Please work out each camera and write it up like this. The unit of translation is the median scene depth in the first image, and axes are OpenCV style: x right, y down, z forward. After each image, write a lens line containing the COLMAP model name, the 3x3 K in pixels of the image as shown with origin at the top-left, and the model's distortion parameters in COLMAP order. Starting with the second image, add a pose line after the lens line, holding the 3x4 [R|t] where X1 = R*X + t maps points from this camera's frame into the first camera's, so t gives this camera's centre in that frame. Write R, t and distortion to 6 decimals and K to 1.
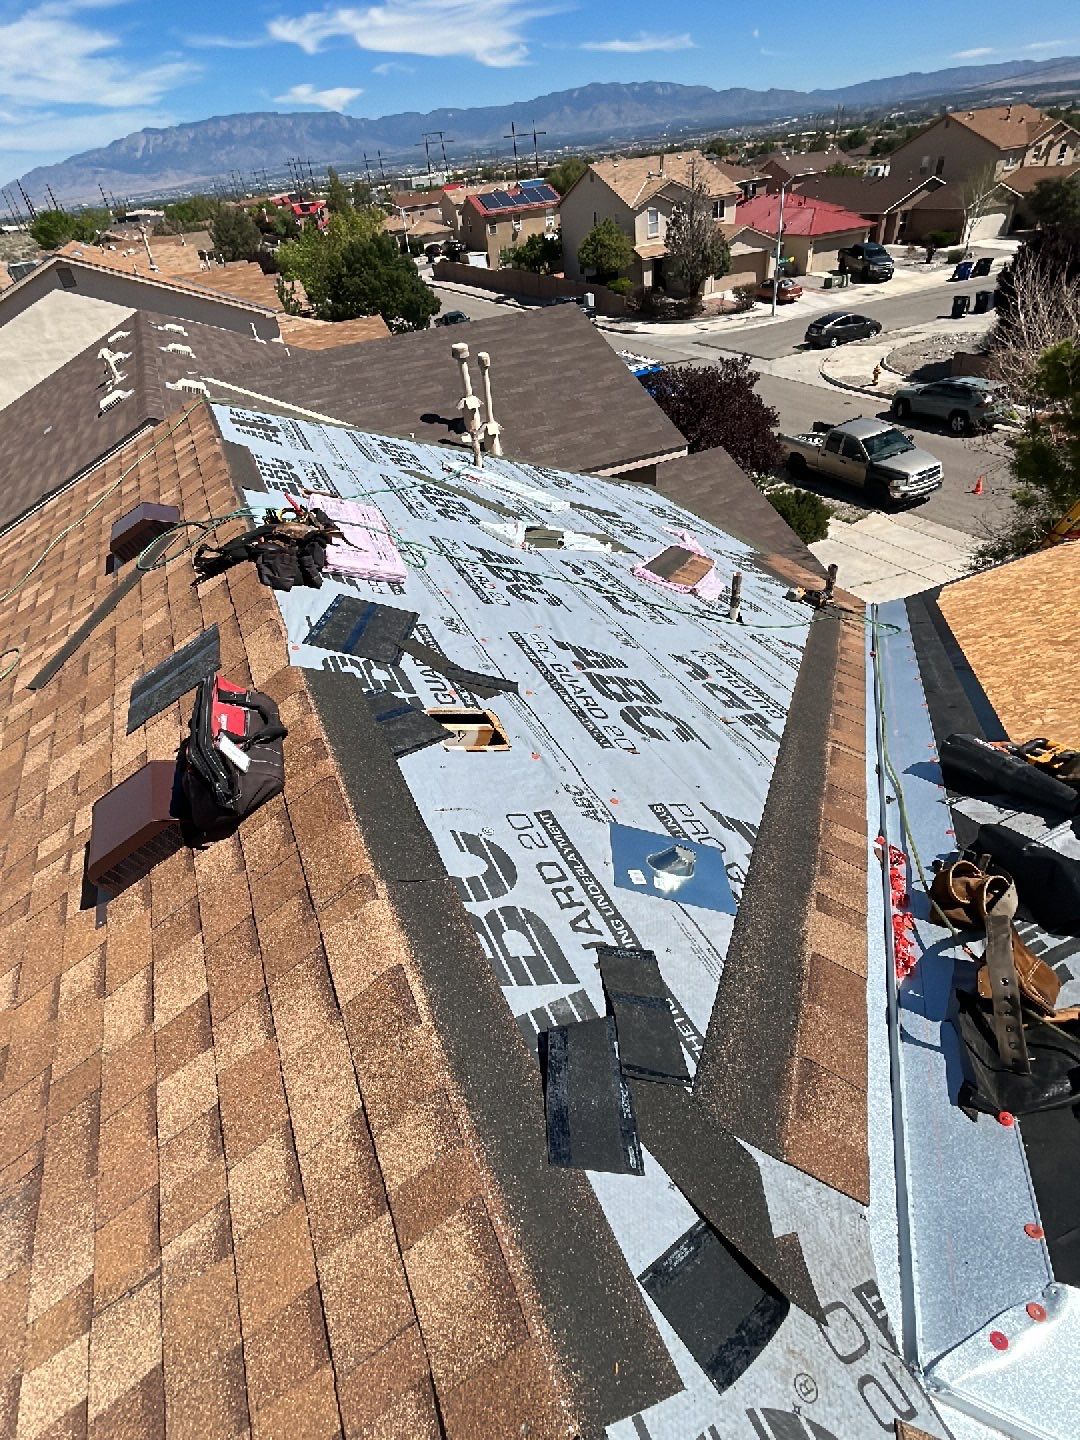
lens RADIAL K [[749.3, 0, 546.2], [0, 749.3, 712.1], [0, 0, 1]] dist [-0.007974, 0.005554]
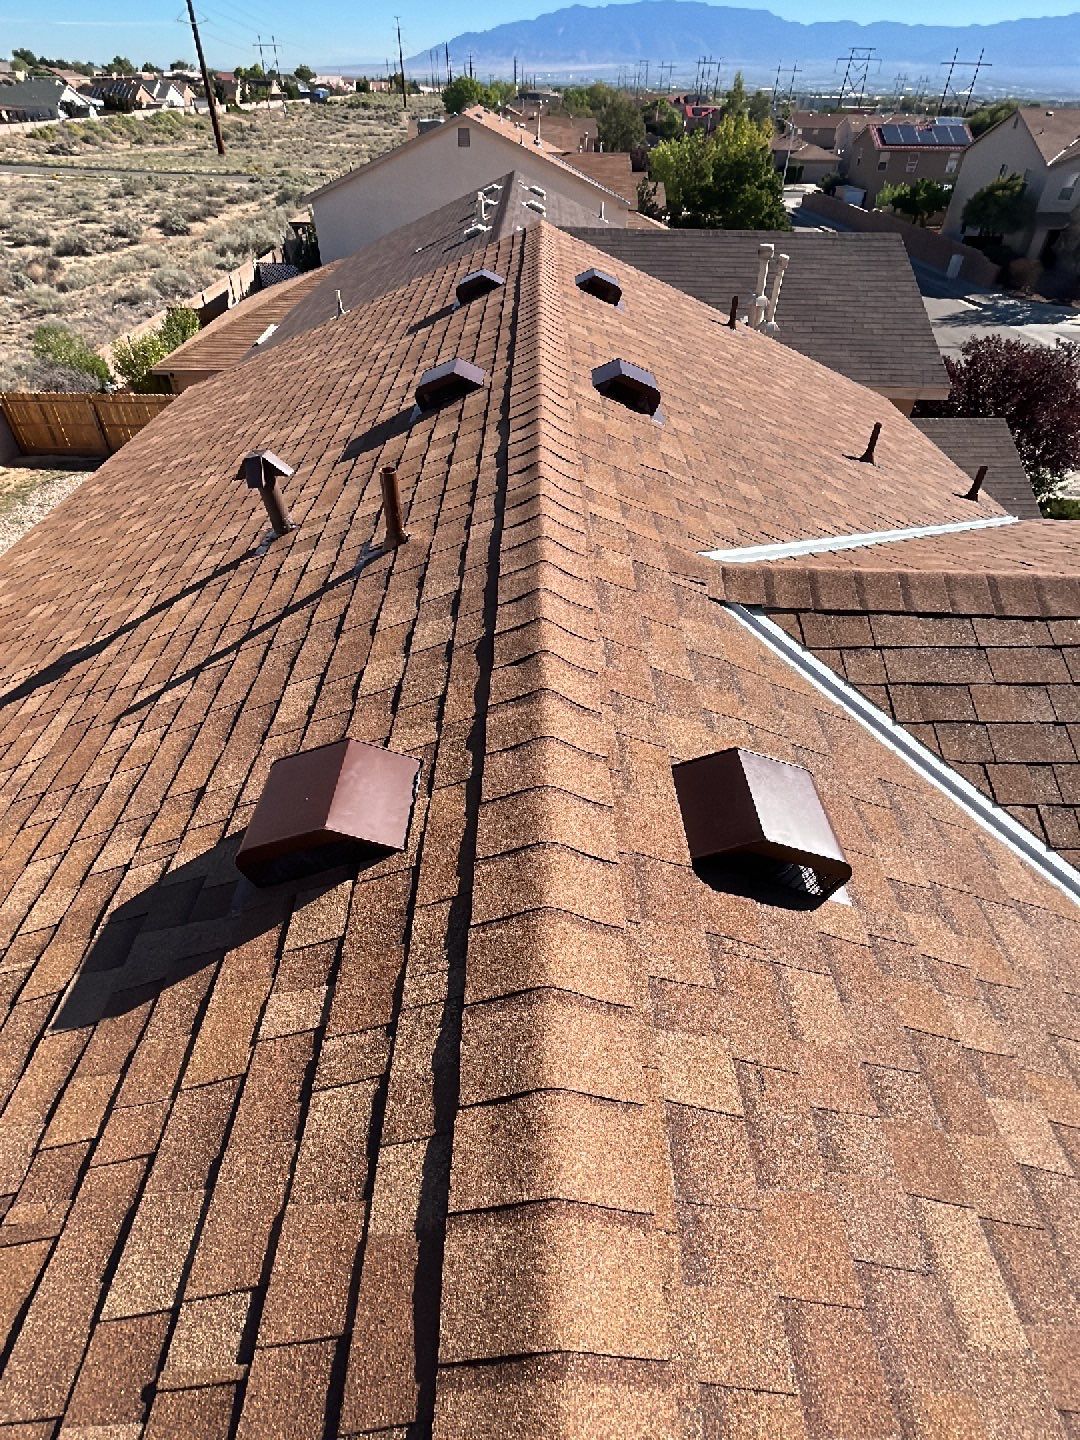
lens RADIAL K [[749.3, 0, 535.3], [0, 749.3, 718.7], [0, 0, 1]] dist [-0.007974, 0.005554]
pose [[0.901625, 0.355353, -0.246570, 0.264548], [-0.334117, 0.934250, 0.124673, 0.418488], [0.274661, -0.030025, 0.961072, -0.504113]]
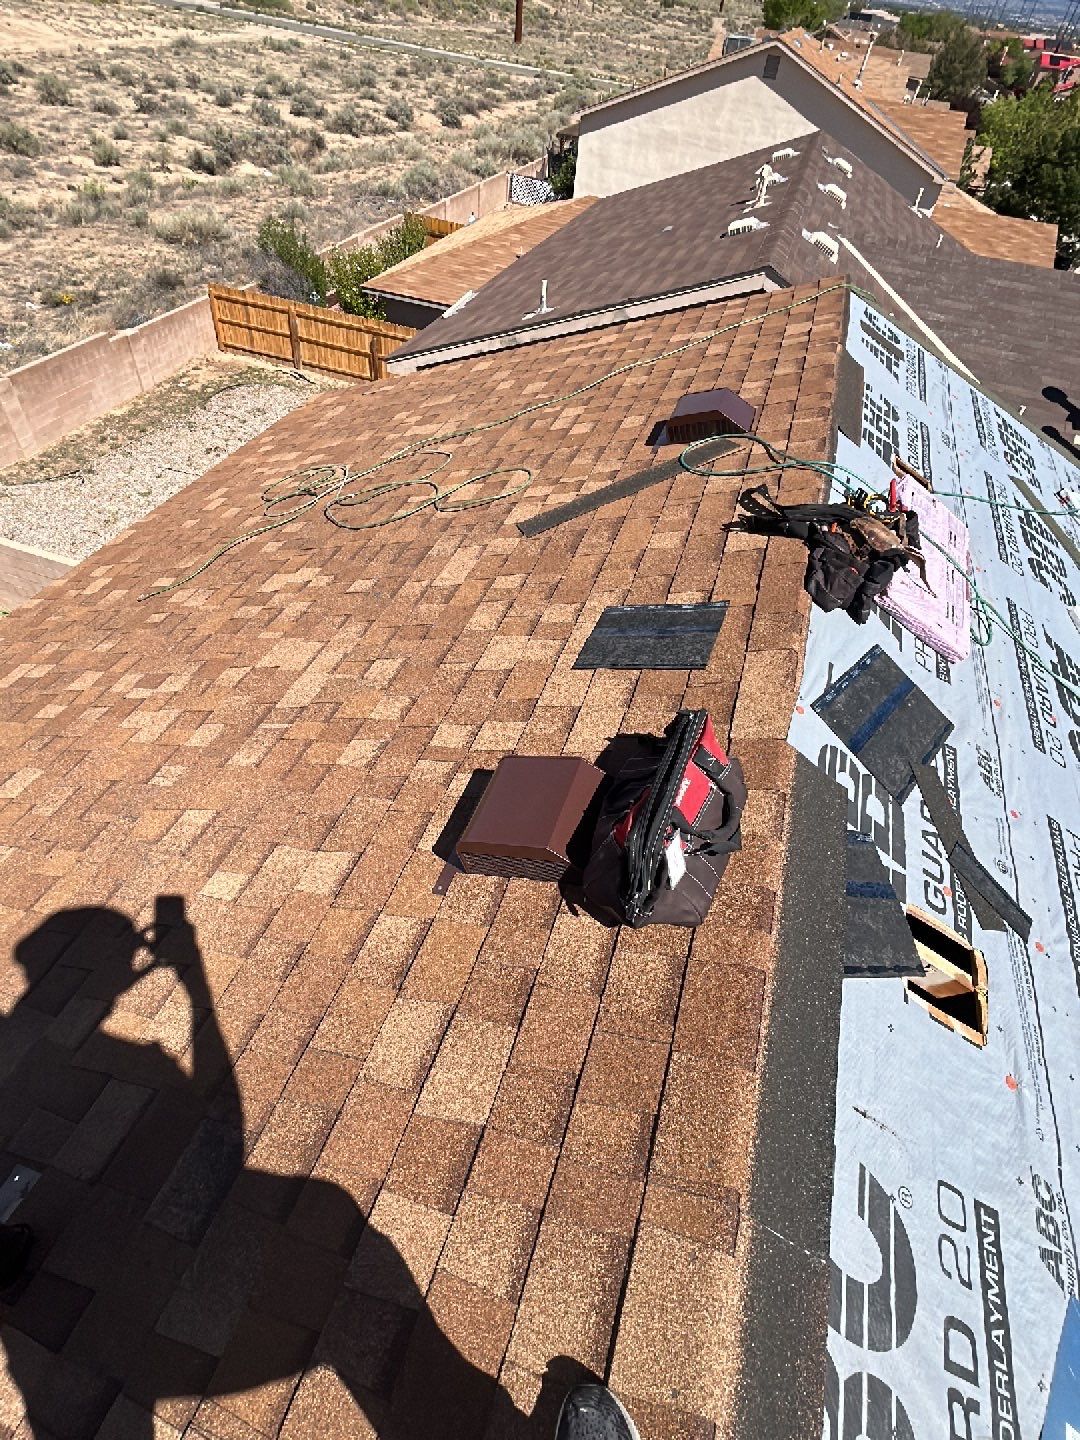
lens RADIAL K [[749.3, 0, 535.8], [0, 749.3, 720.0], [0, 0, 1]] dist [-0.007974, 0.005554]
pose [[0.716259, 0.601784, -0.353311, -0.186481], [-0.539351, 0.798659, 0.266918, -0.099496], [0.442802, -0.000624, 0.896619, 0.149402]]
